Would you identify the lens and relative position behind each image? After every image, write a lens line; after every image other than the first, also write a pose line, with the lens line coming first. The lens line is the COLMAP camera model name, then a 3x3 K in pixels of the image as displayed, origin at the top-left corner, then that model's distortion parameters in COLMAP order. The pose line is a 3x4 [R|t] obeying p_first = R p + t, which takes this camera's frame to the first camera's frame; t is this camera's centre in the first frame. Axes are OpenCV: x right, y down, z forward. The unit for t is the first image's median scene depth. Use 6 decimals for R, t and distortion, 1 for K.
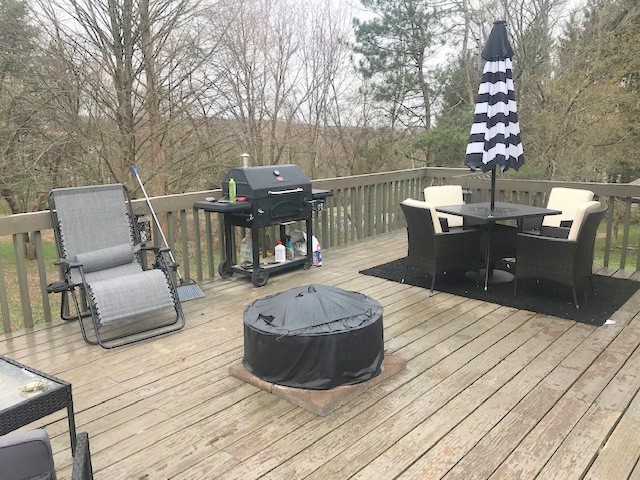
lens RADIAL K [[523.7, 0, 320.2], [0, 523.7, 239.3], [0, 0, 1]] dist [-0.004035, -0.002336]
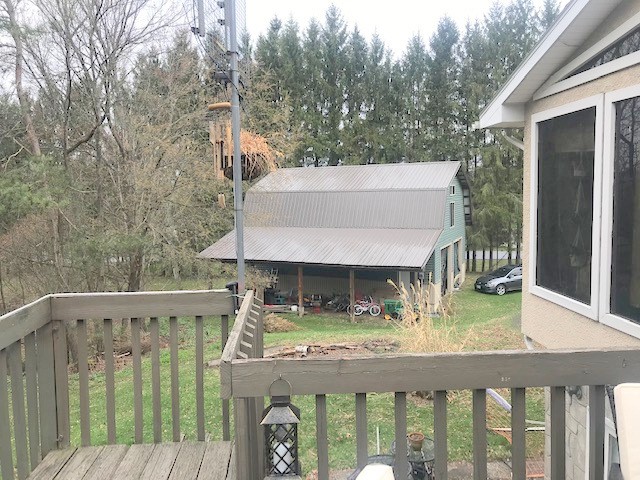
lens RADIAL K [[523.7, 0, 318.2], [0, 523.7, 241.2], [0, 0, 1]] dist [-0.004035, -0.002336]
pose [[0.695379, -0.072886, 0.714937, 0.027925], [0.149352, 0.987779, -0.044565, -0.043587], [-0.702952, 0.137767, 0.697767, 0.213789]]
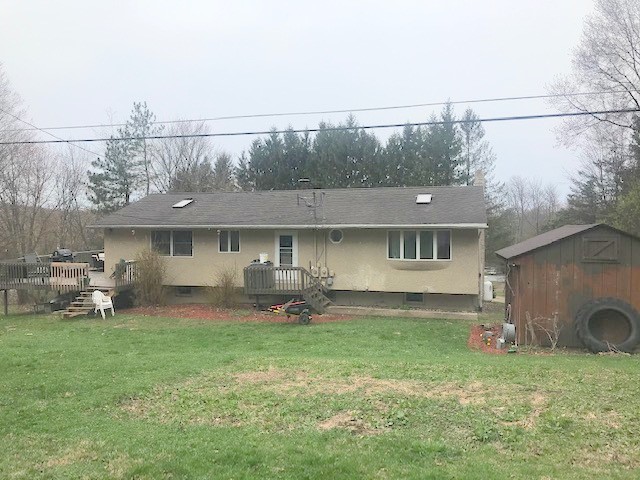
lens RADIAL K [[523.7, 0, 319.8], [0, 523.7, 237.3], [0, 0, 1]] dist [-0.004035, -0.002336]
pose [[0.900553, -0.010958, 0.434607, -0.000822], [0.080188, 0.986717, -0.141279, 0.123707], [-0.427286, 0.162080, 0.889470, -0.920550]]
